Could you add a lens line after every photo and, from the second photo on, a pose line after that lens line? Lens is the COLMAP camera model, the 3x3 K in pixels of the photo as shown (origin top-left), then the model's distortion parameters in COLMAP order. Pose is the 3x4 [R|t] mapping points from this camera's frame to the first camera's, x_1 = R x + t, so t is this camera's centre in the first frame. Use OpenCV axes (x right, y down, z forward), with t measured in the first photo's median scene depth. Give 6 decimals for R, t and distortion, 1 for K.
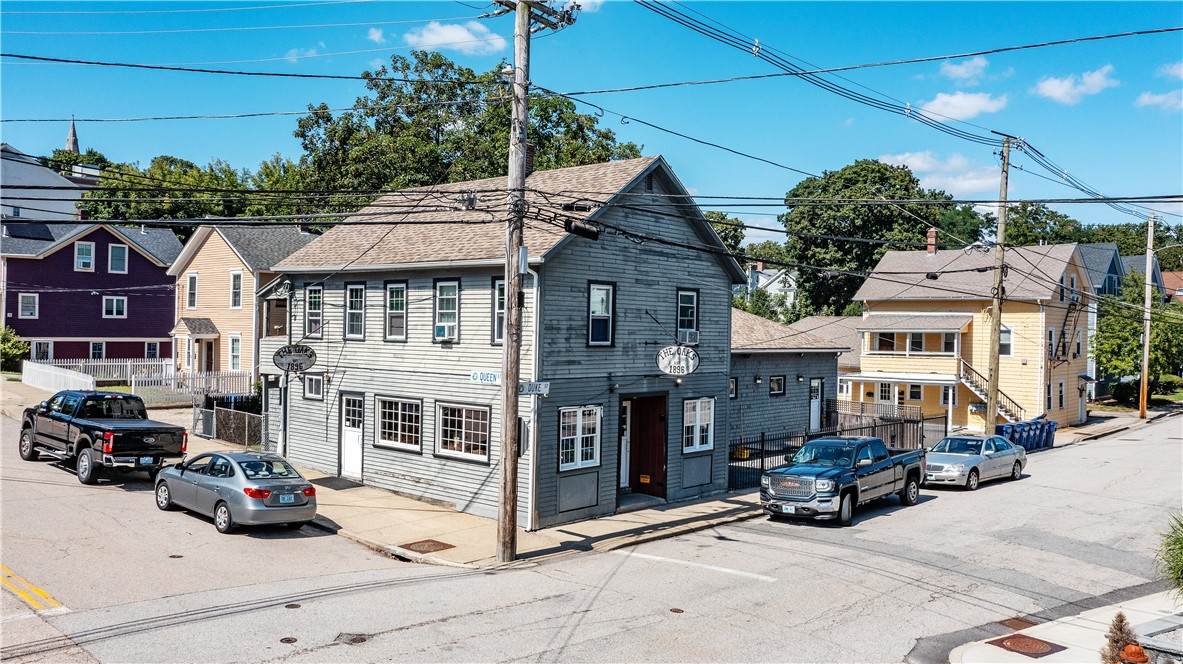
lens RADIAL K [[977.8, 0, 591.5], [0, 977.8, 332.0], [0, 0, 1]] dist [-0.007863, -0.002439]
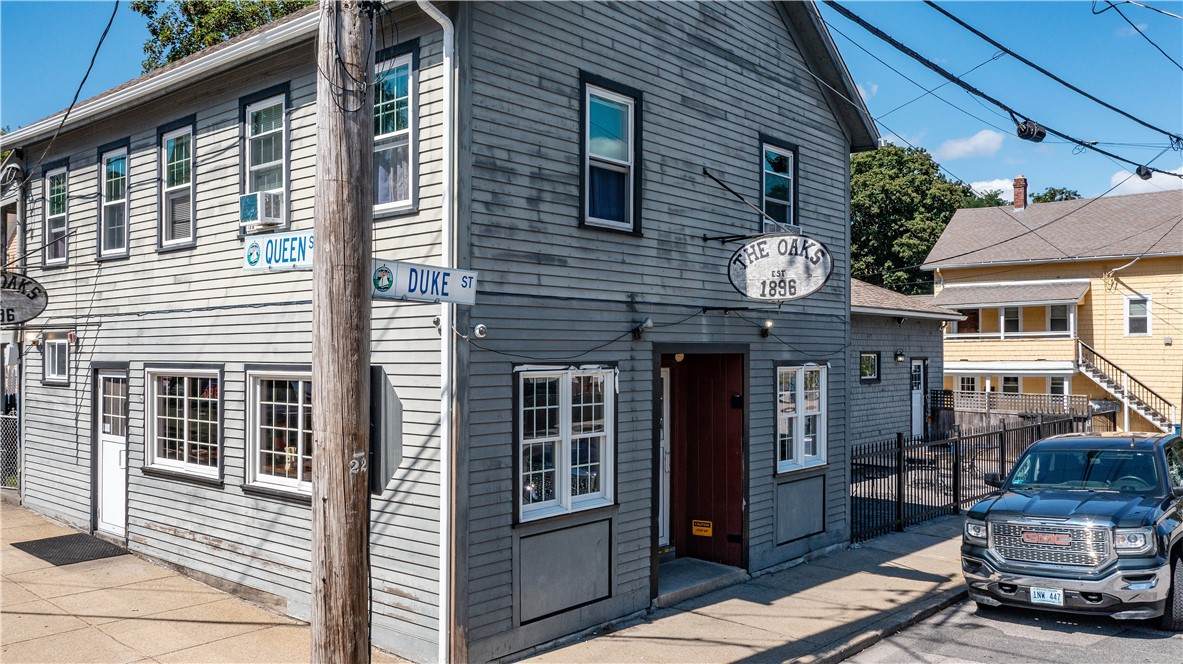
lens RADIAL K [[937.3, 0, 584.2], [0, 937.3, 329.5], [0, 0, 1]] dist [-0.005673, 0.001064]
pose [[0.999786, -0.018305, 0.009679, -0.007066], [0.018620, 0.999265, -0.033495, 0.068946], [-0.009059, 0.033668, 0.999392, 0.553864]]
